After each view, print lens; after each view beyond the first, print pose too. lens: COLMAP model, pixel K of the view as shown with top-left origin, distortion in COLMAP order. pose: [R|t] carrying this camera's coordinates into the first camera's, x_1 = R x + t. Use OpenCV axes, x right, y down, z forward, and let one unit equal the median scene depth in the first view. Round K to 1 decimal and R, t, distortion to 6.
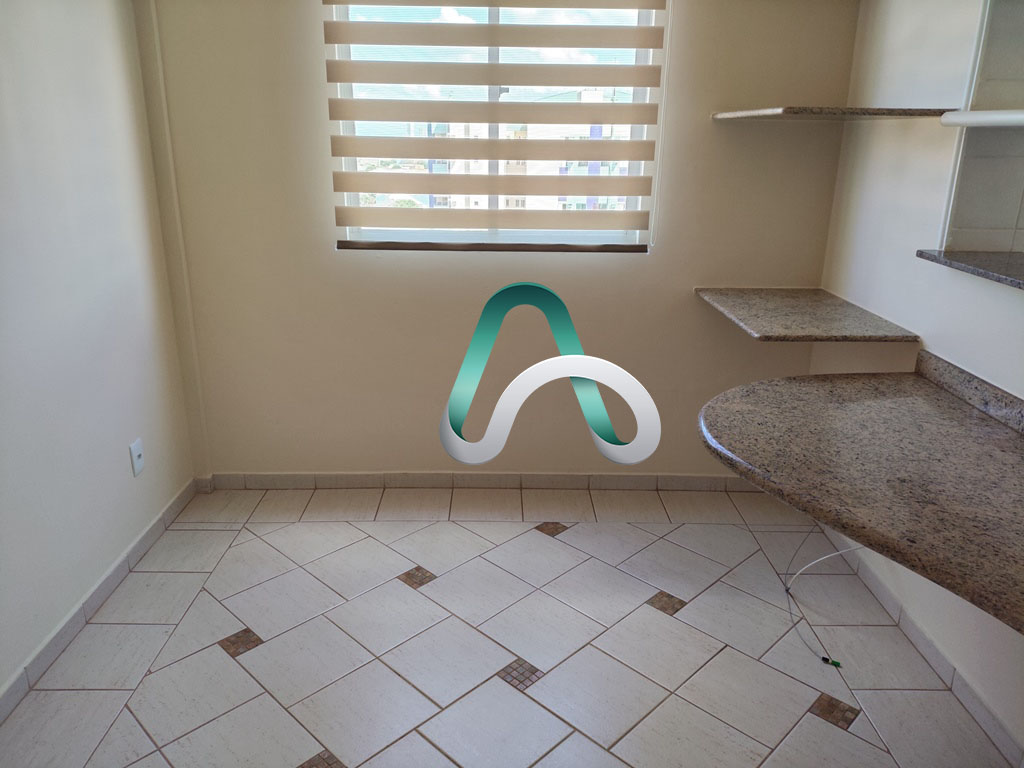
lens RADIAL K [[728.6, 0, 508.3], [0, 728.6, 394.9], [0, 0, 1]] dist [0.071250, -0.129914]
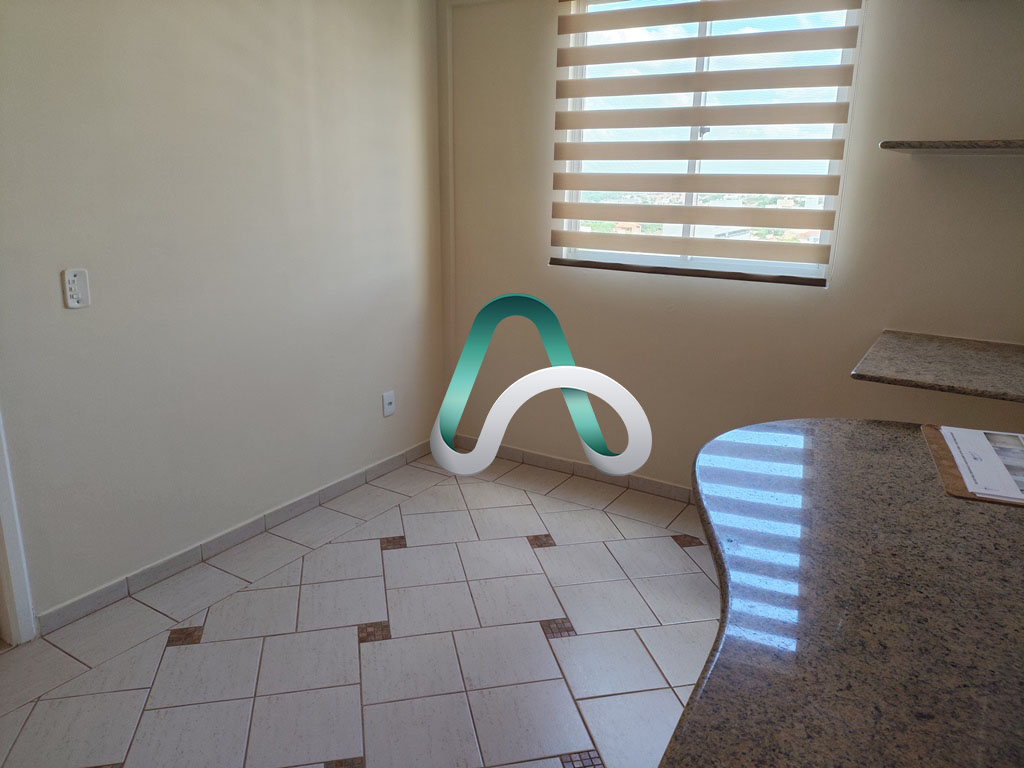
lens RADIAL K [[744.6, 0, 510.5], [0, 744.6, 391.3], [0, 0, 1]] dist [0.096492, -0.131547]
pose [[0.833567, 0.153735, -0.530596, 0.407195], [-0.182905, 0.983128, -0.002491, 0.022891], [0.521260, 0.099125, 0.847621, -0.063339]]
